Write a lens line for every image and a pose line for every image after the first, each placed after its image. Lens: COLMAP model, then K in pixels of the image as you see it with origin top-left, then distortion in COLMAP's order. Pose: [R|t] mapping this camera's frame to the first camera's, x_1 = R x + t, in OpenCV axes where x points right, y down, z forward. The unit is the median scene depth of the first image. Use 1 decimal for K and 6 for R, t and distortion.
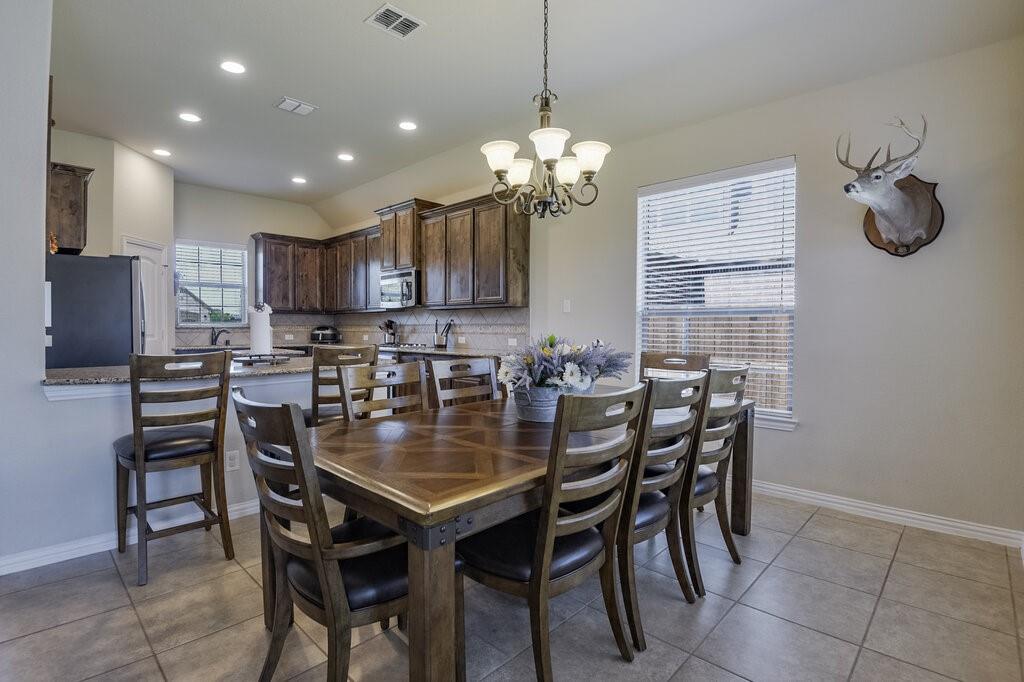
lens RADIAL K [[475.9, 0, 515.8], [0, 475.9, 339.5], [0, 0, 1]] dist [0.001336, -0.029513]
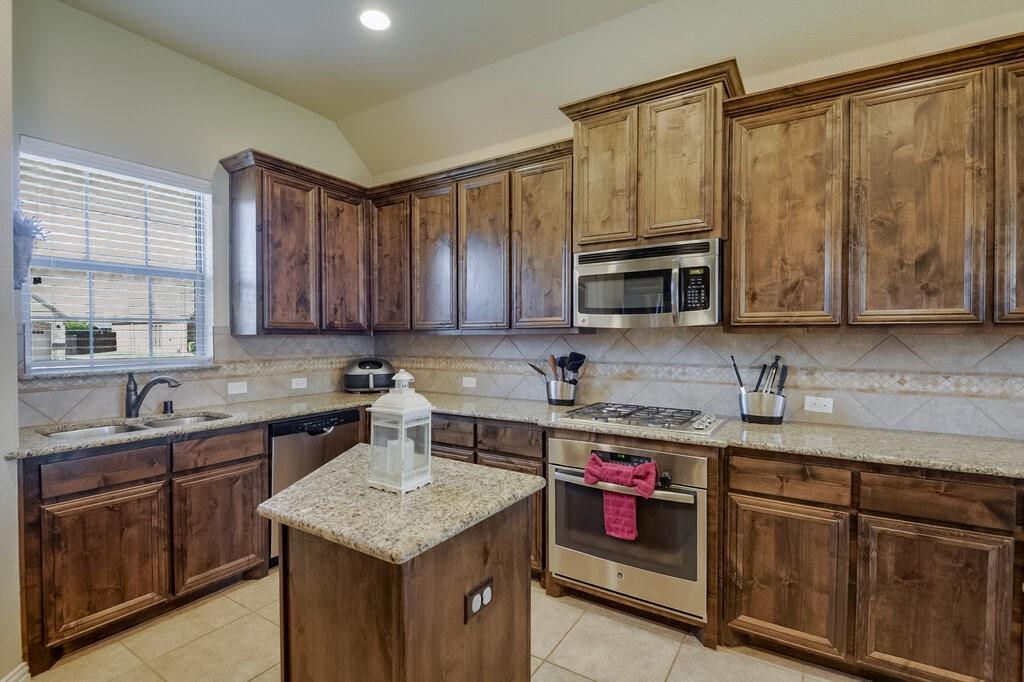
lens RADIAL K [[475.8, 0, 508.2], [0, 475.8, 338.7], [0, 0, 1]] dist [0.030157, -0.028151]
pose [[0.979470, -0.004799, 0.201533, -0.454608], [0.007977, 0.999856, -0.014962, -0.051456], [-0.201432, 0.016263, 0.979367, 0.597874]]
